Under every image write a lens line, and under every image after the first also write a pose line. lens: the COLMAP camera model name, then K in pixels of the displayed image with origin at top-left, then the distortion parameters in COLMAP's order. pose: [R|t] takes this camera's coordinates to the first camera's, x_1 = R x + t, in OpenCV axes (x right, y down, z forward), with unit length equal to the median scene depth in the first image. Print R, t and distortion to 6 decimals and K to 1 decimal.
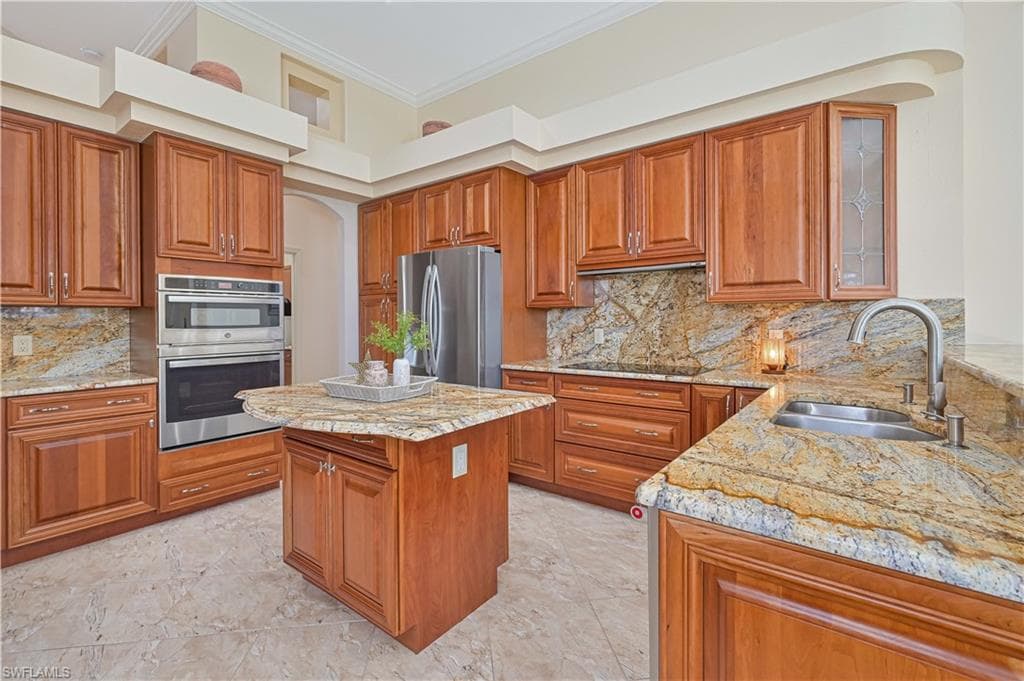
lens RADIAL K [[455.6, 0, 518.5], [0, 455.6, 320.6], [0, 0, 1]] dist [0.010899, 0.000054]
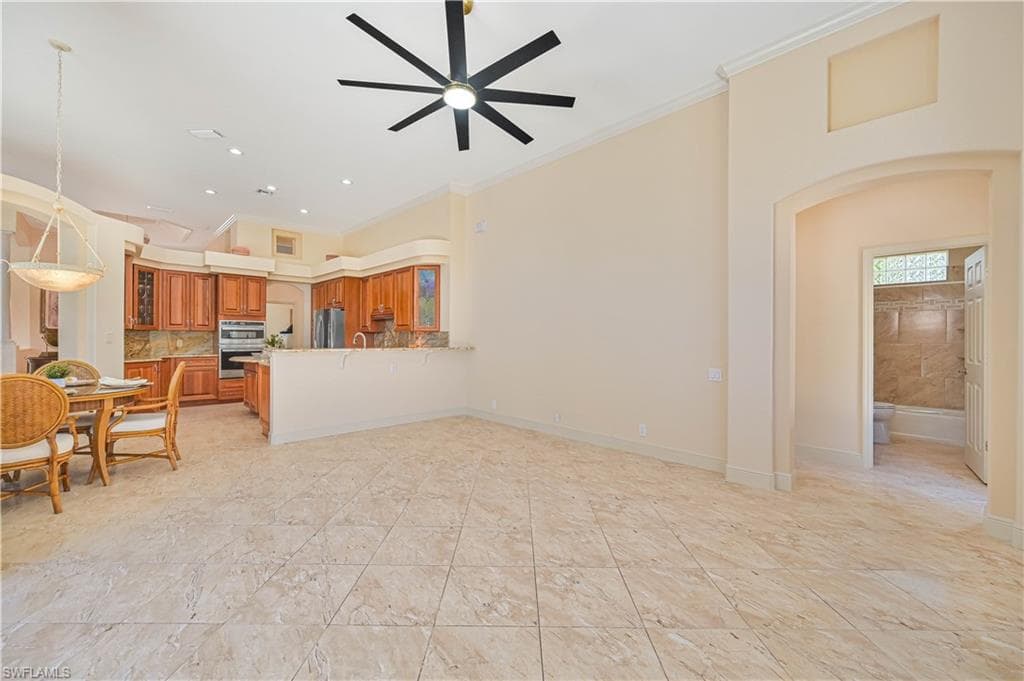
lens RADIAL K [[390.0, 0, 512.1], [0, 390.0, 337.3], [0, 0, 1]] dist [-0.002008, -0.000029]
pose [[0.991053, 0.009959, -0.133097, 1.286959], [-0.010306, 0.999945, -0.001923, -0.003706], [0.133071, 0.003277, 0.991101, -1.123168]]
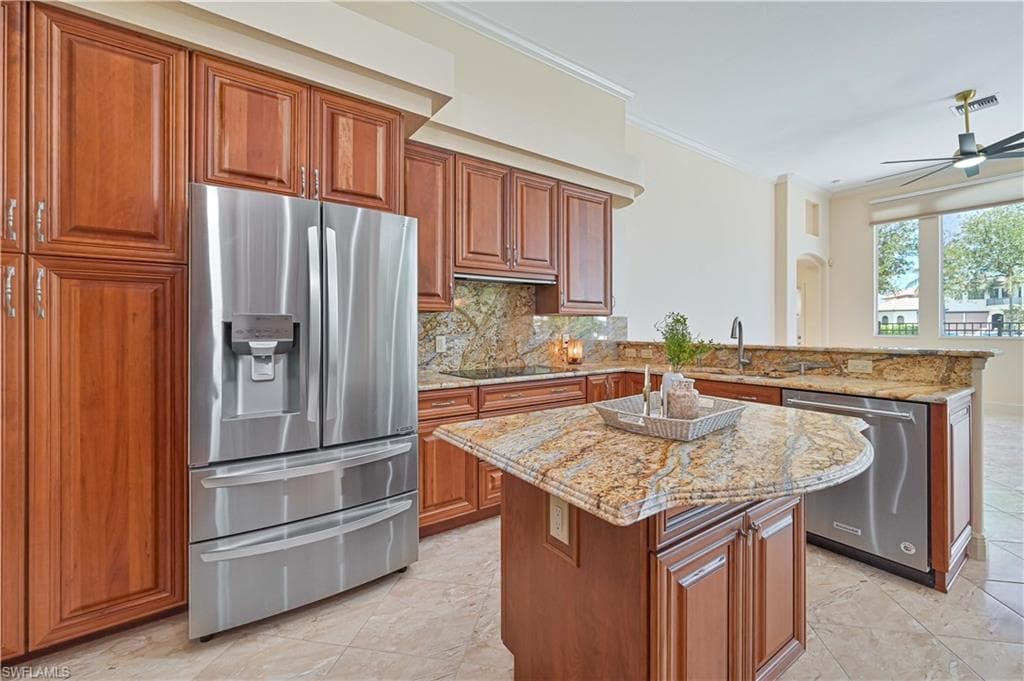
lens RADIAL K [[422.0, 0, 516.1], [0, 422.0, 327.4], [0, 0, 1]] dist [0.003564, 0.000184]
pose [[0.296769, 0.006091, 0.954930, -0.677272], [0.001905, 0.999974, -0.006970, 0.007095], [-0.954947, 0.003887, 0.296750, 0.678876]]
